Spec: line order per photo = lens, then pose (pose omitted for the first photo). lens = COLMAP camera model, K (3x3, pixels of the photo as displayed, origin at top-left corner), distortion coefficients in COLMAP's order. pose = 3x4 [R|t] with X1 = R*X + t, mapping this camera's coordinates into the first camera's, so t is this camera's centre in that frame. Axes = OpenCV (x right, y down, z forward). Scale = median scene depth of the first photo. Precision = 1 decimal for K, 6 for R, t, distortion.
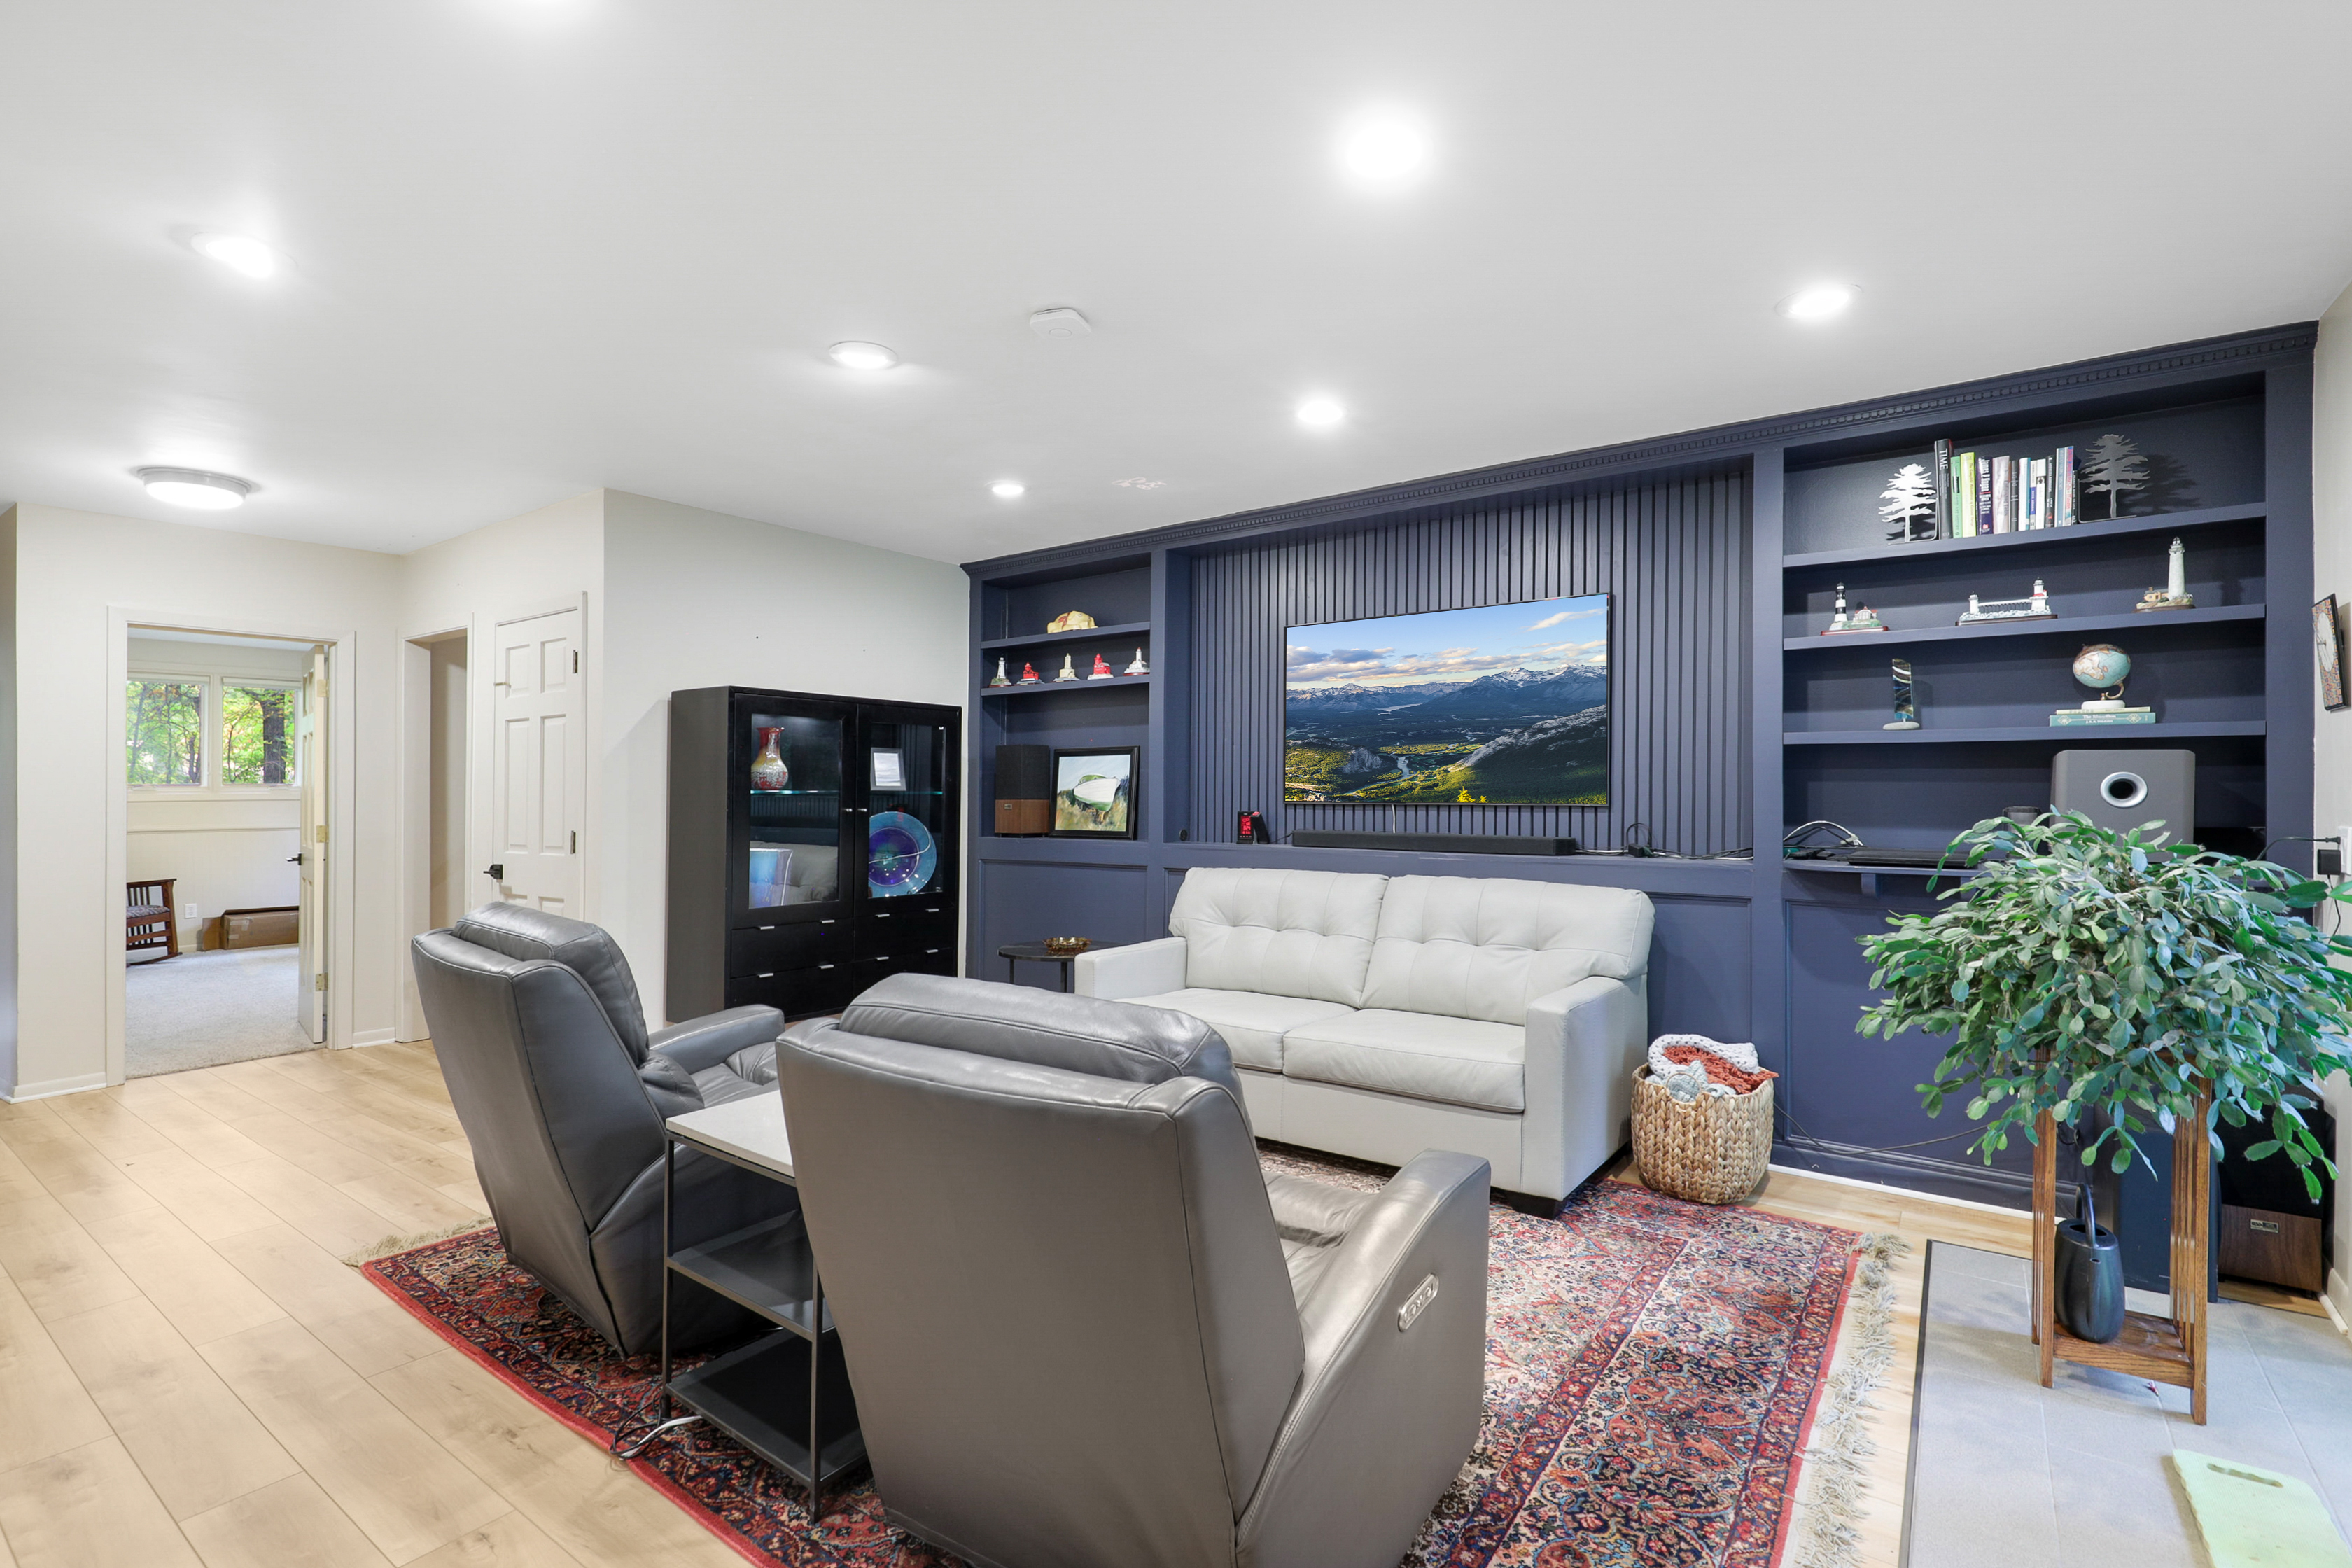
lens RADIAL K [[1078.2, 0, 1166.4], [0, 1078.2, 785.6], [0, 0, 1]] dist [-0.000438, 0.000274]
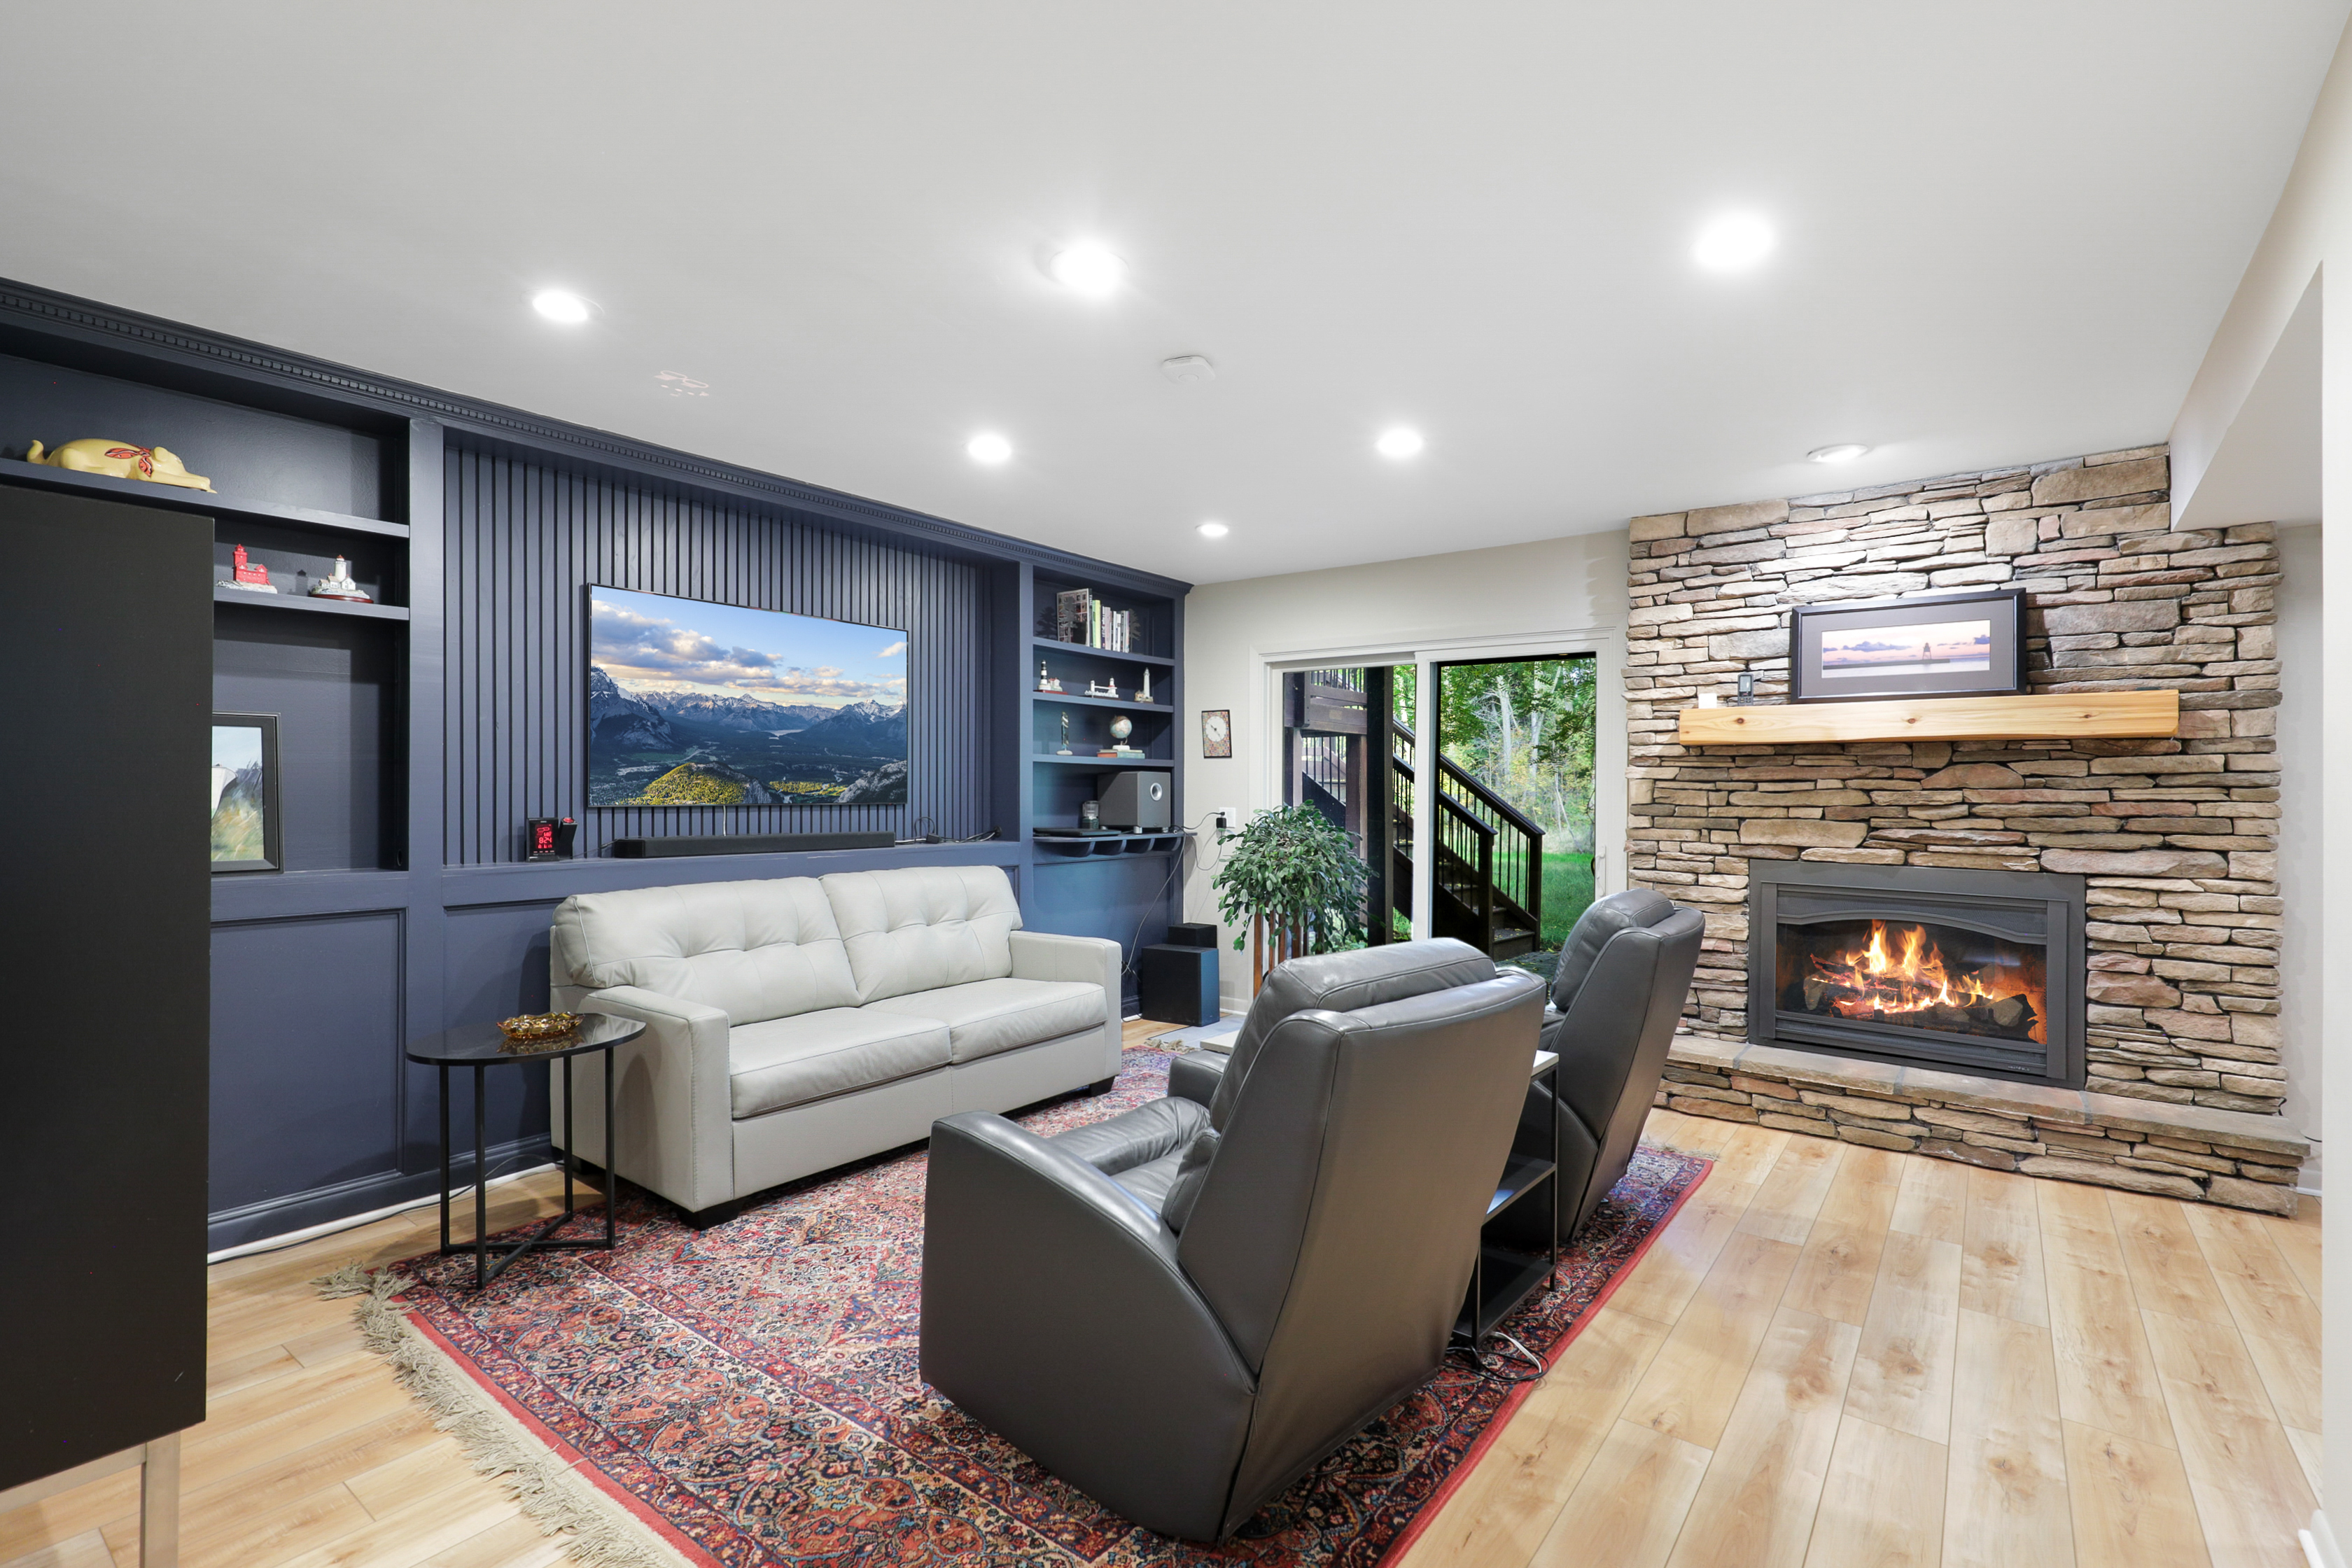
lens RADIAL K [[1078.2, 0, 1166.4], [0, 1078.2, 785.6], [0, 0, 1]] dist [-0.000438, 0.000274]
pose [[0.039524, -0.001558, 0.999217, -1.000787], [-0.017315, 0.999848, 0.002244, -0.012281], [-0.999069, -0.017390, 0.039491, 0.807561]]
